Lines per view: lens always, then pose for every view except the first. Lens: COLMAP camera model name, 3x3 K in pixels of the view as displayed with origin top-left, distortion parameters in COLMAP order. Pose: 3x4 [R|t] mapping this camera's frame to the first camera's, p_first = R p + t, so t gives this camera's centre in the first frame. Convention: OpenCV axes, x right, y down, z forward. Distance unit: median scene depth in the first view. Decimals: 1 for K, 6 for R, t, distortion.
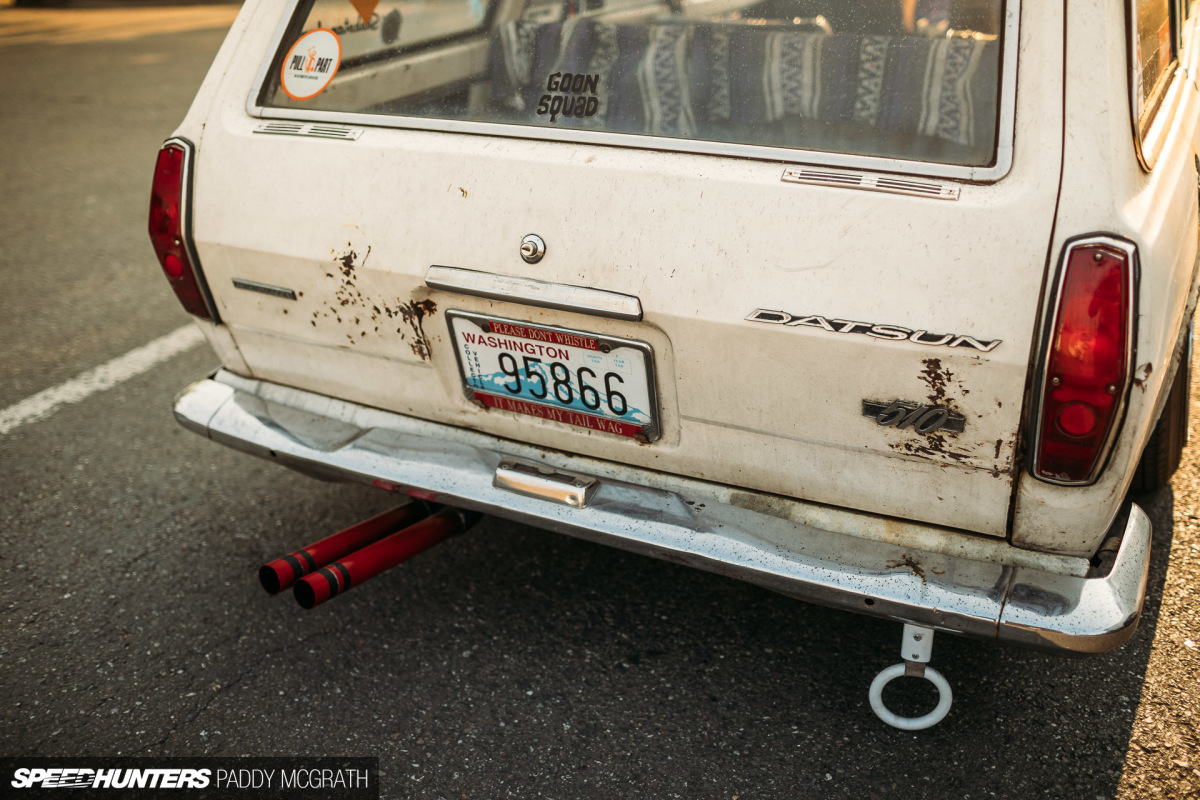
lens RADIAL K [[1166.3, 0, 600.0], [0, 1166.3, 400.0], [0, 0, 1]] dist [-0.111691, 0.160631]
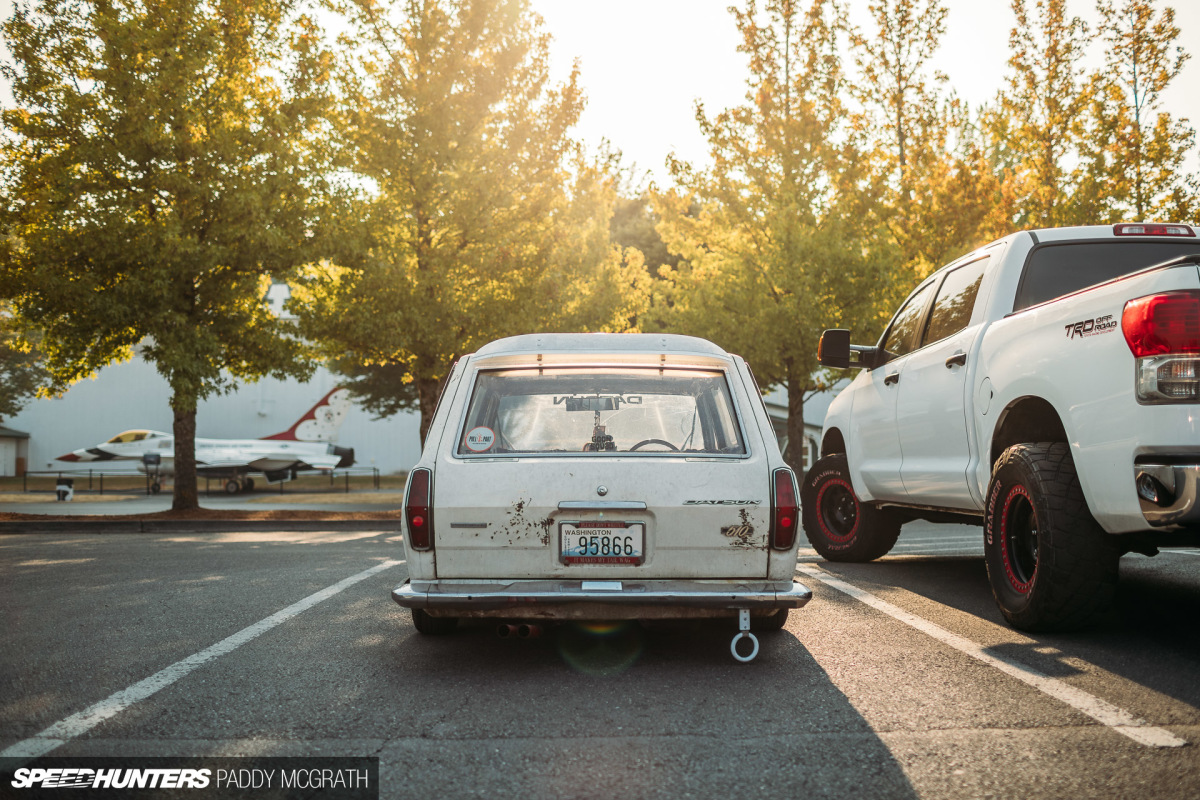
lens RADIAL K [[1207.7, 0, 600.2], [0, 1207.7, 385.9], [0, 0, 1]] dist [-0.116931, 0.196919]
pose [[0.885859, 0.046280, 0.461641, -1.365309], [0.178372, 0.884565, -0.430963, 0.868468], [-0.428296, 0.464116, 0.775345, -1.335226]]
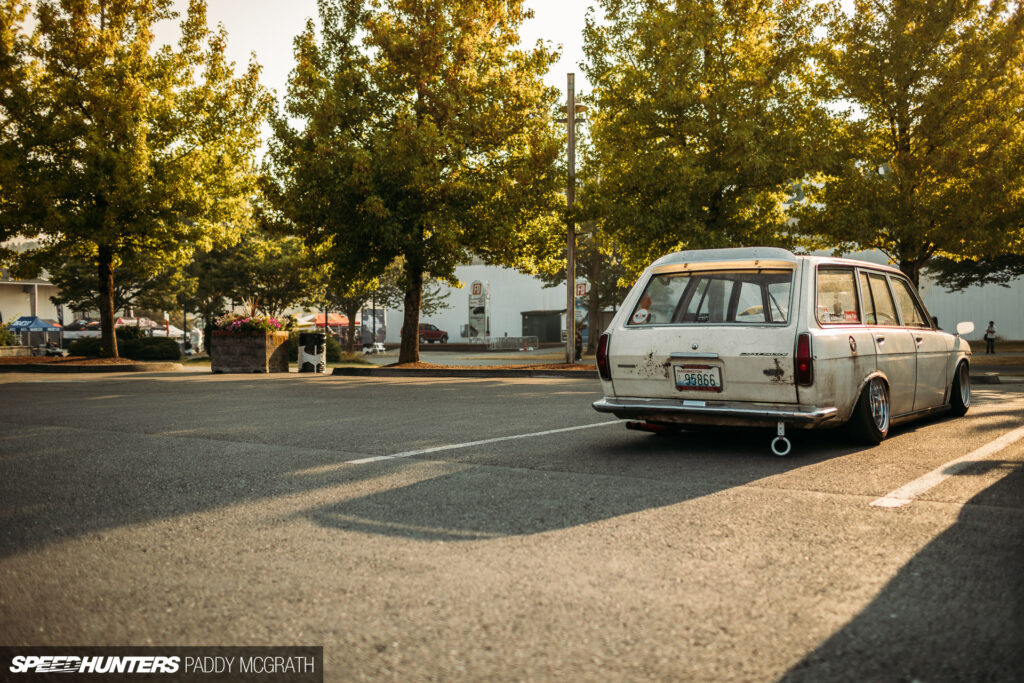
lens RADIAL K [[1030.6, 0, 512.1], [0, 1030.6, 329.5], [0, 0, 1]] dist [-0.116931, 0.196919]
pose [[0.985298, 0.013504, -0.170310, -0.075462], [-0.082722, 0.909932, -0.406424, 1.486076], [0.149482, 0.414537, 0.897671, -2.740516]]
